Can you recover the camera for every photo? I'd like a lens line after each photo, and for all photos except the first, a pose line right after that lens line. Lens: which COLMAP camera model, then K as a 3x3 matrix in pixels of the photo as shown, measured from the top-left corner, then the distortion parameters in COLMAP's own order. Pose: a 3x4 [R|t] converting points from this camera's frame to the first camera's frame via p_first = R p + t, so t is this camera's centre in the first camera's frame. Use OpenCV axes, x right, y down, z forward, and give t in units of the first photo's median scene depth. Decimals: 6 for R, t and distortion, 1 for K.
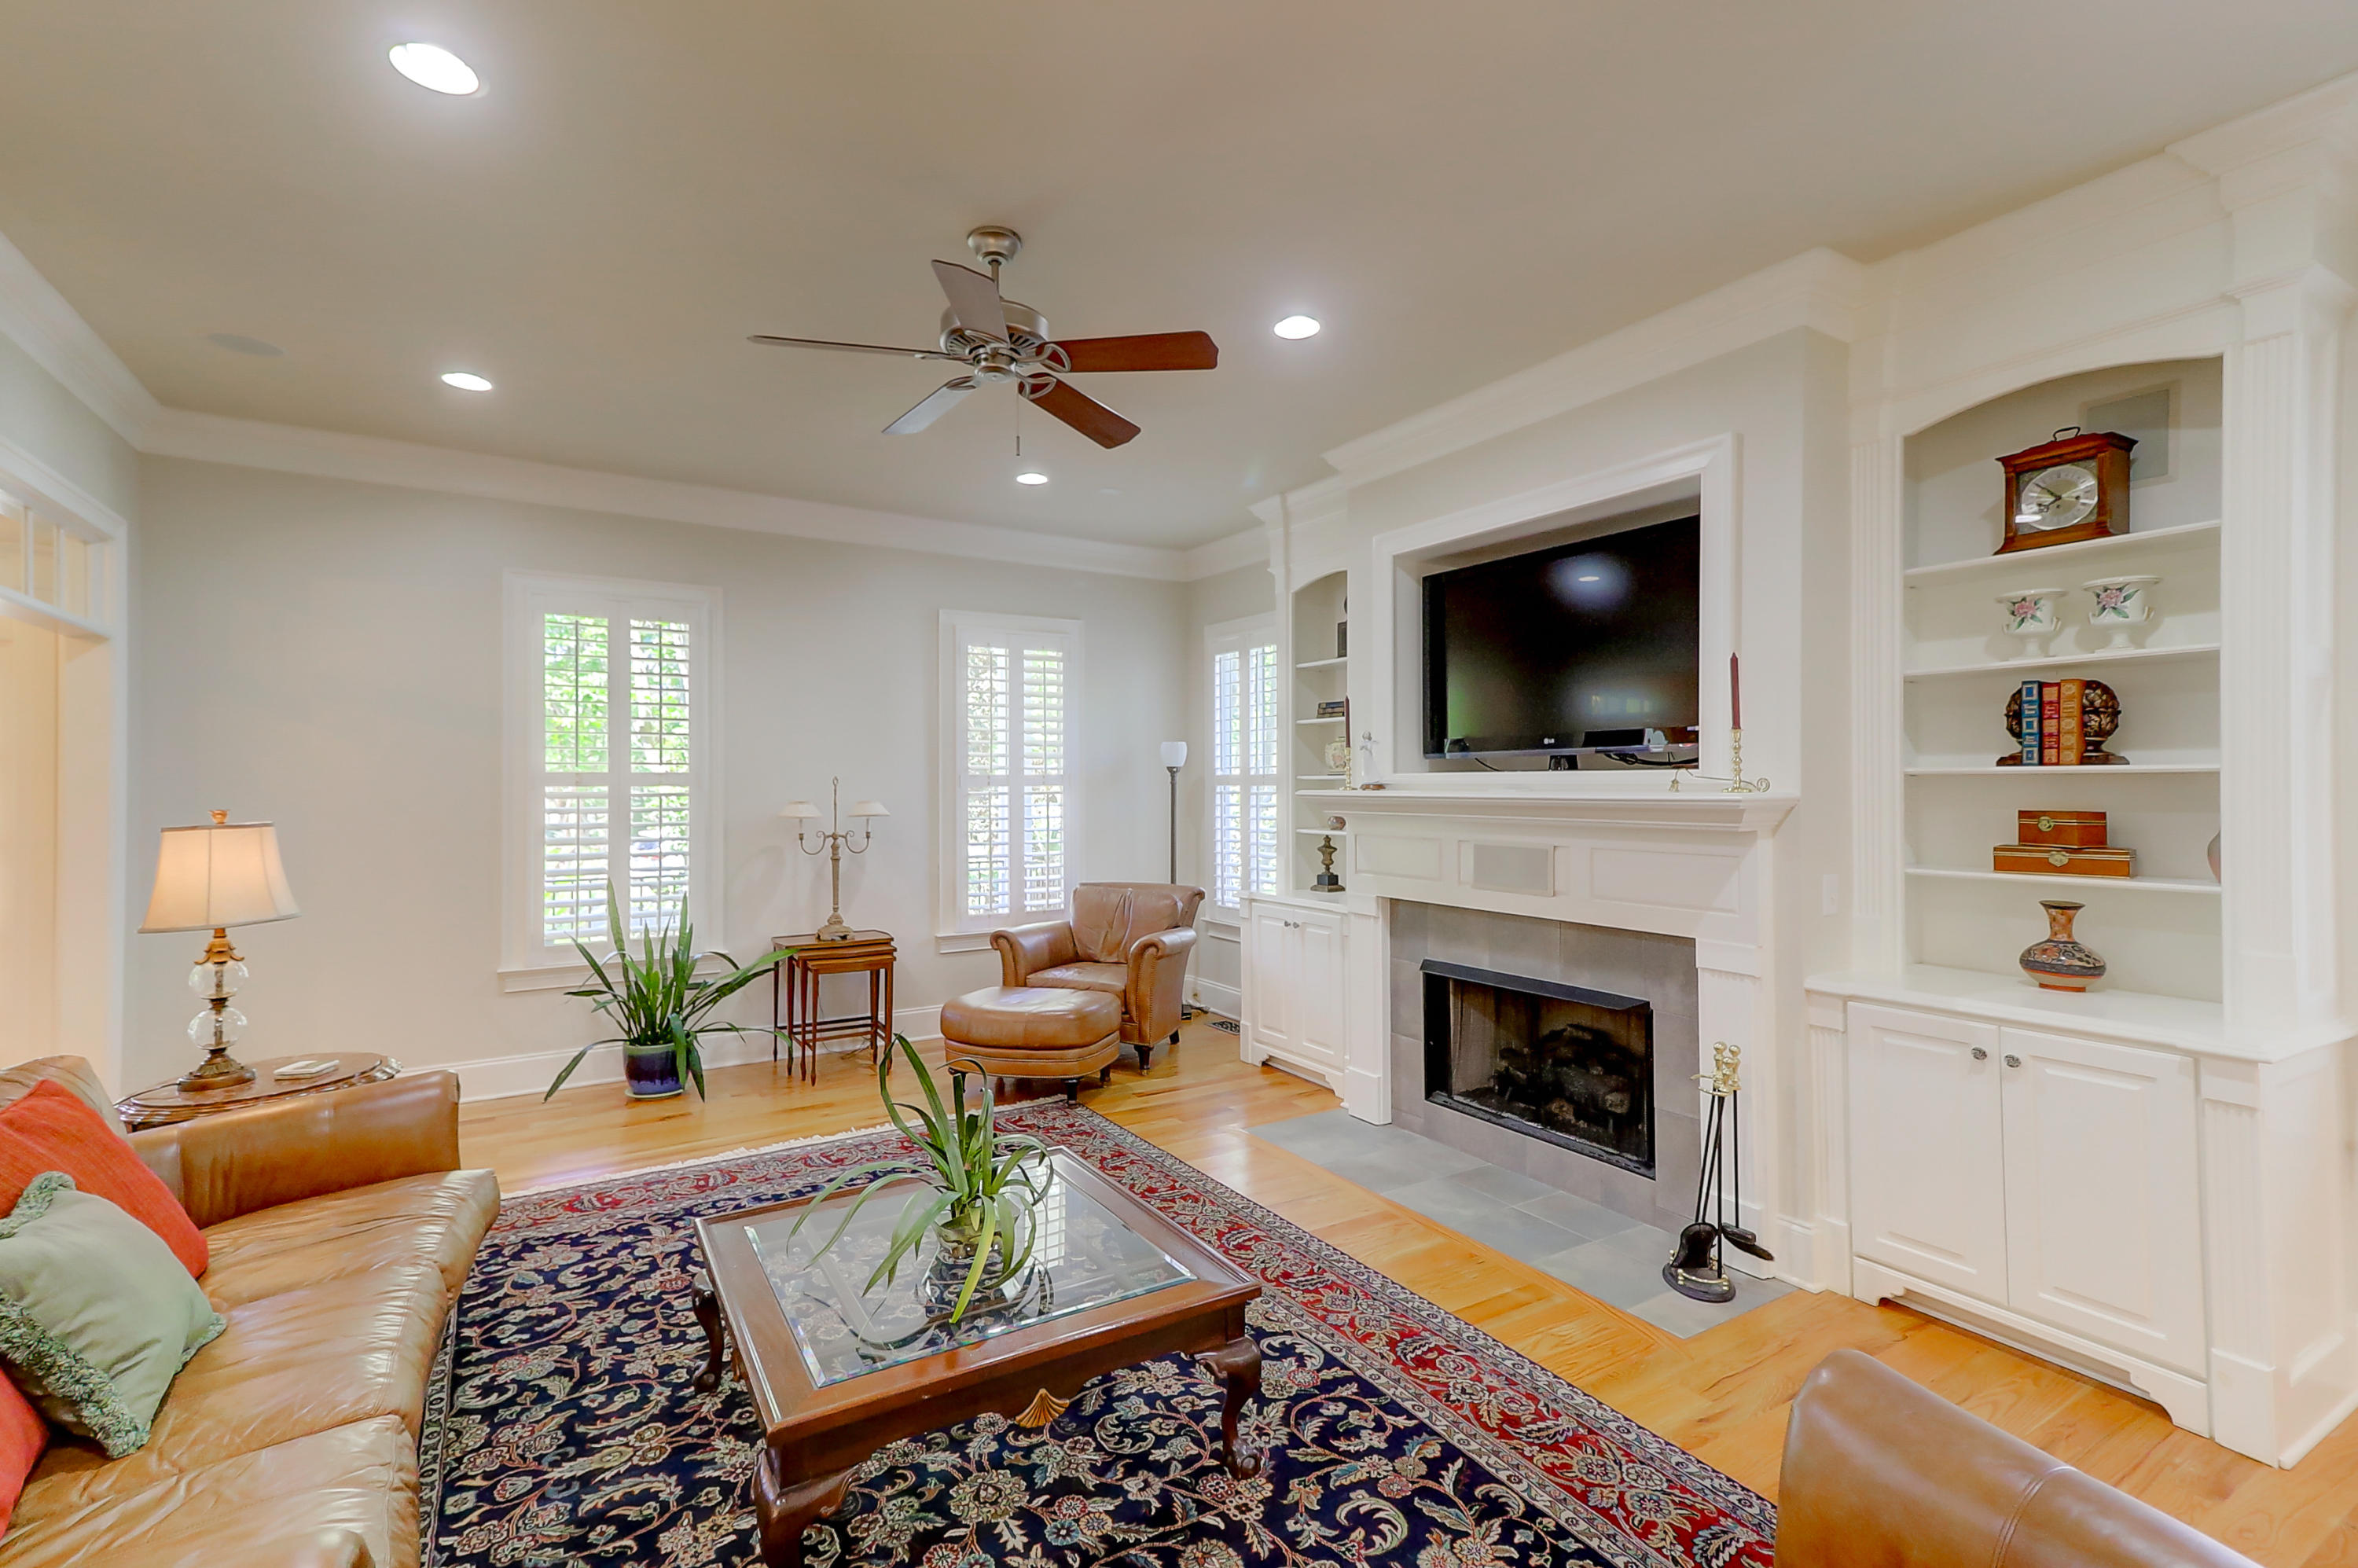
lens RADIAL K [[1058.0, 0, 1170.9], [0, 1058.0, 793.3], [0, 0, 1]] dist [0.037876, 0.001238]
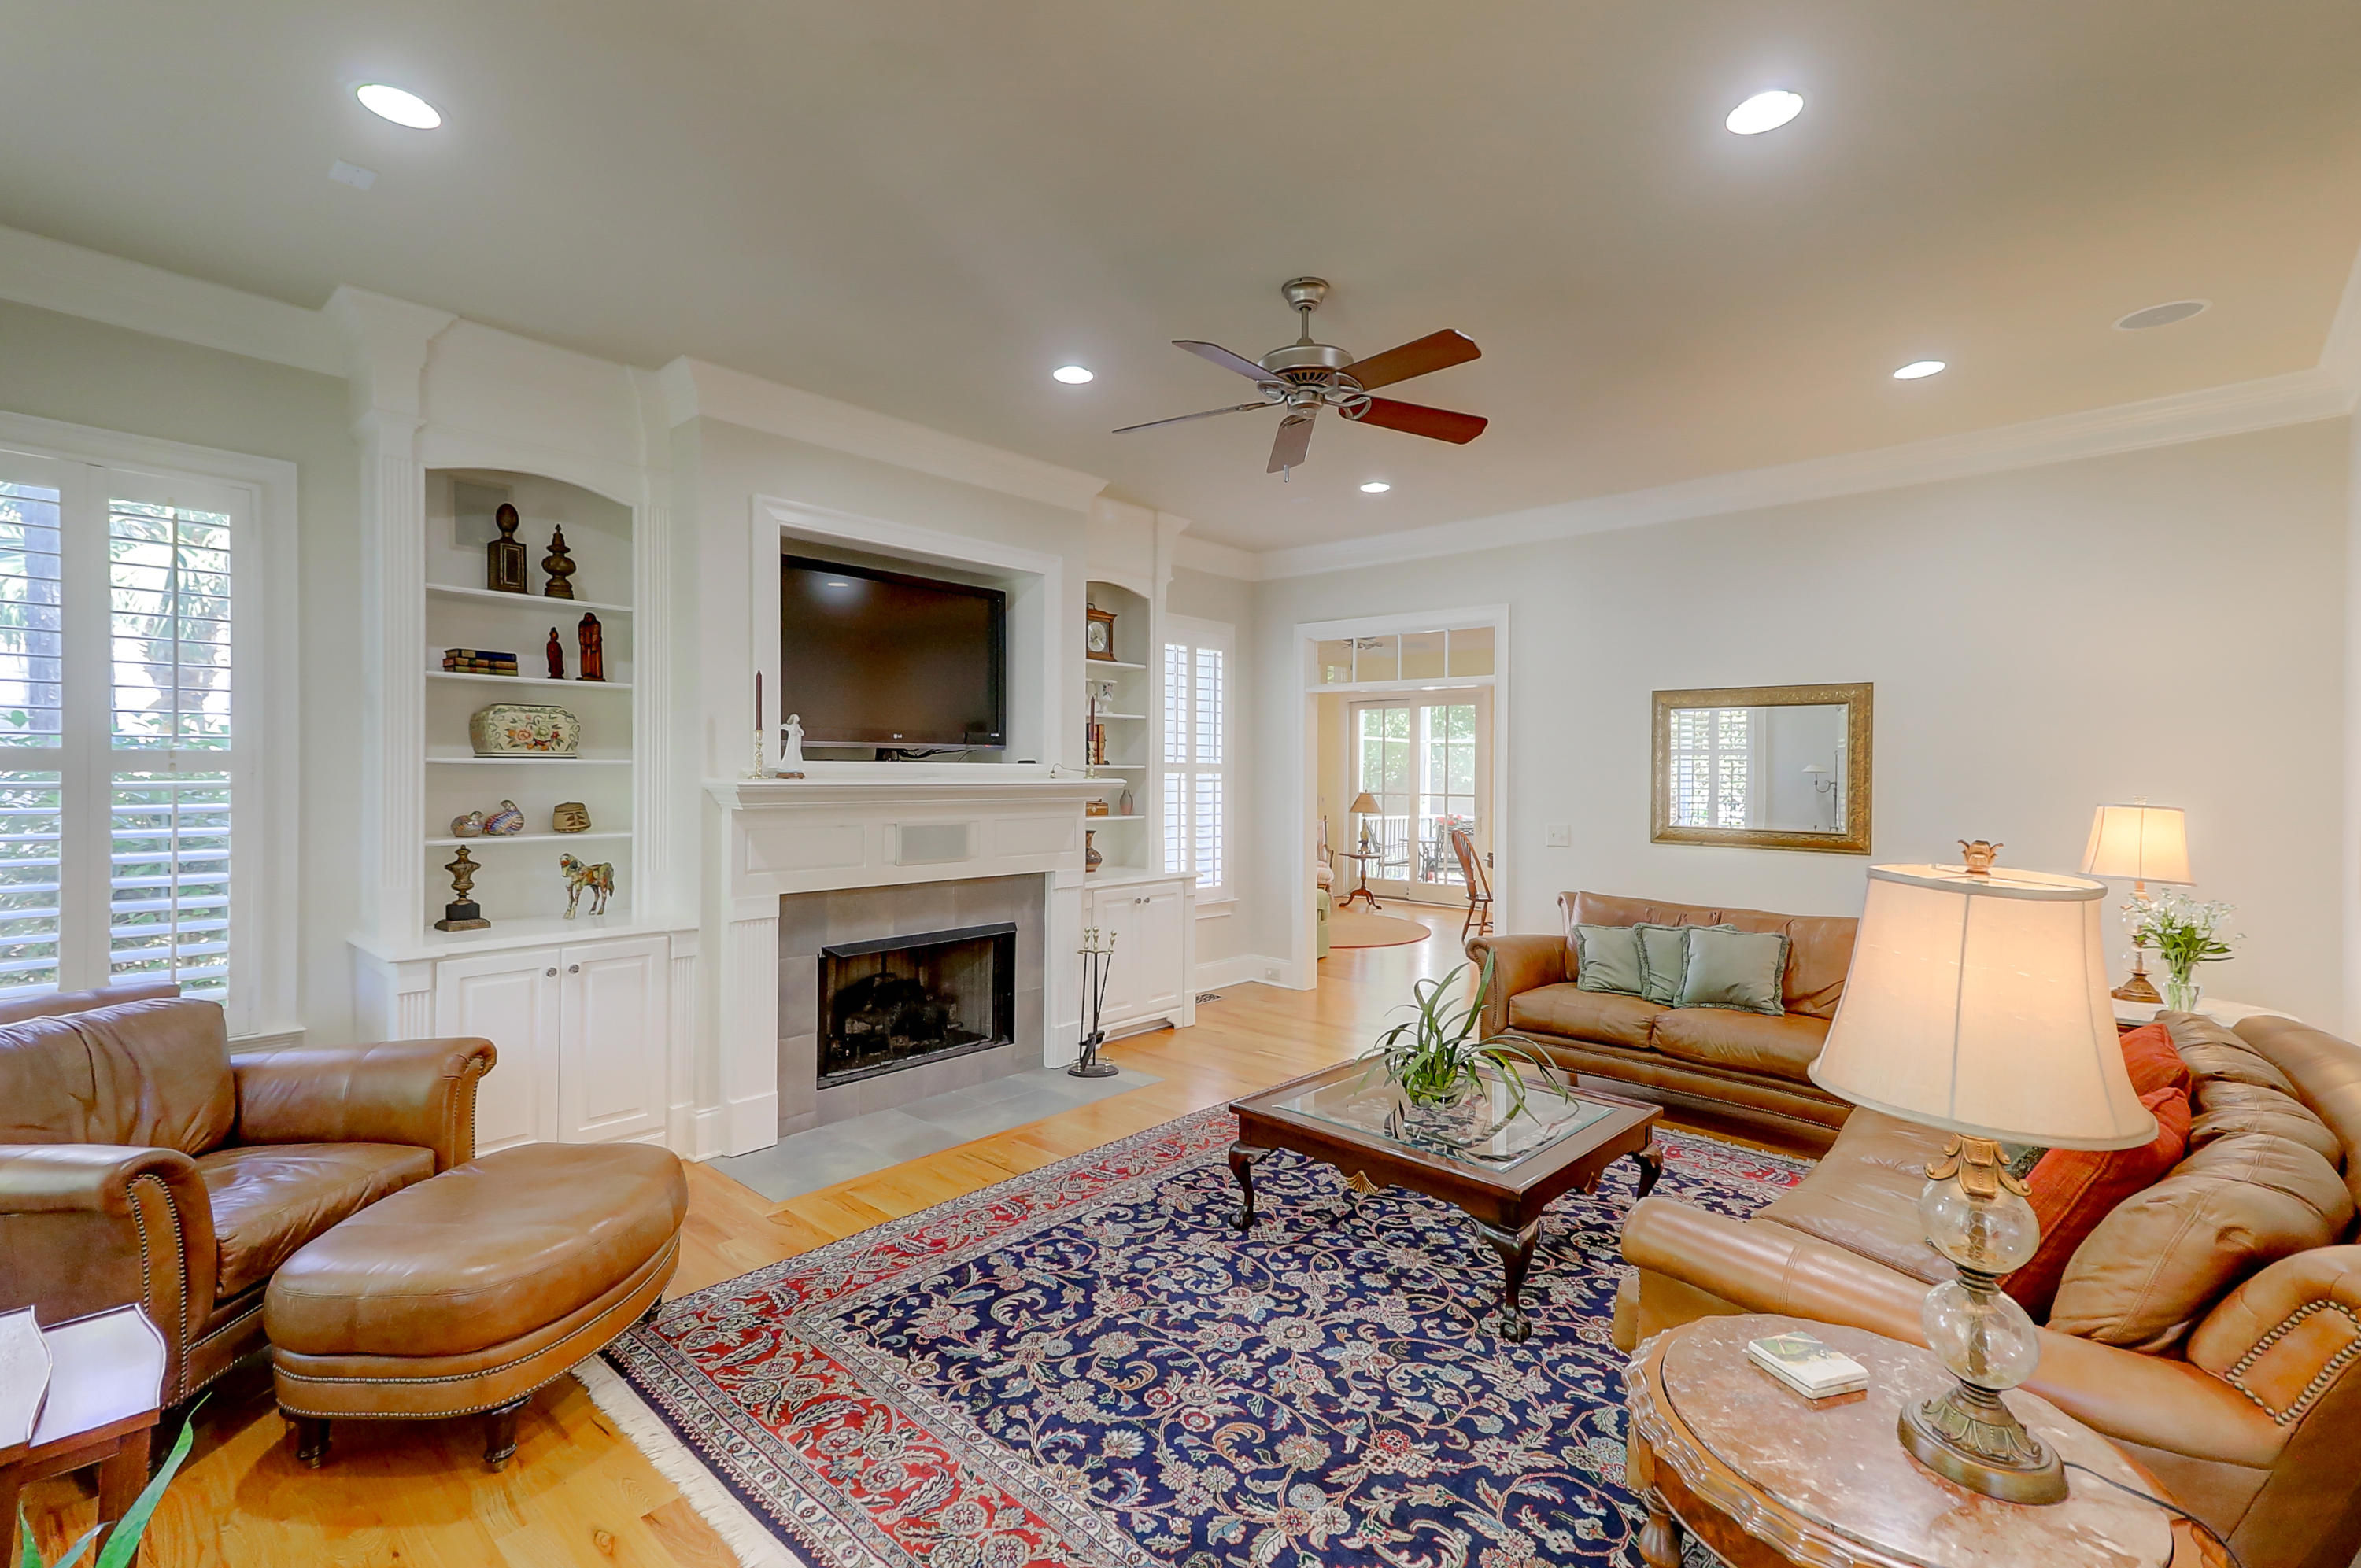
lens RADIAL K [[1059.2, 0, 1173.7], [0, 1059.2, 768.7], [0, 0, 1]] dist [0.037876, 0.001238]
pose [[-0.264374, 0.002950, 0.964416, -1.191778], [0.006357, 0.999979, -0.001316, -0.010902], [-0.964399, 0.005782, -0.264387, 1.397945]]
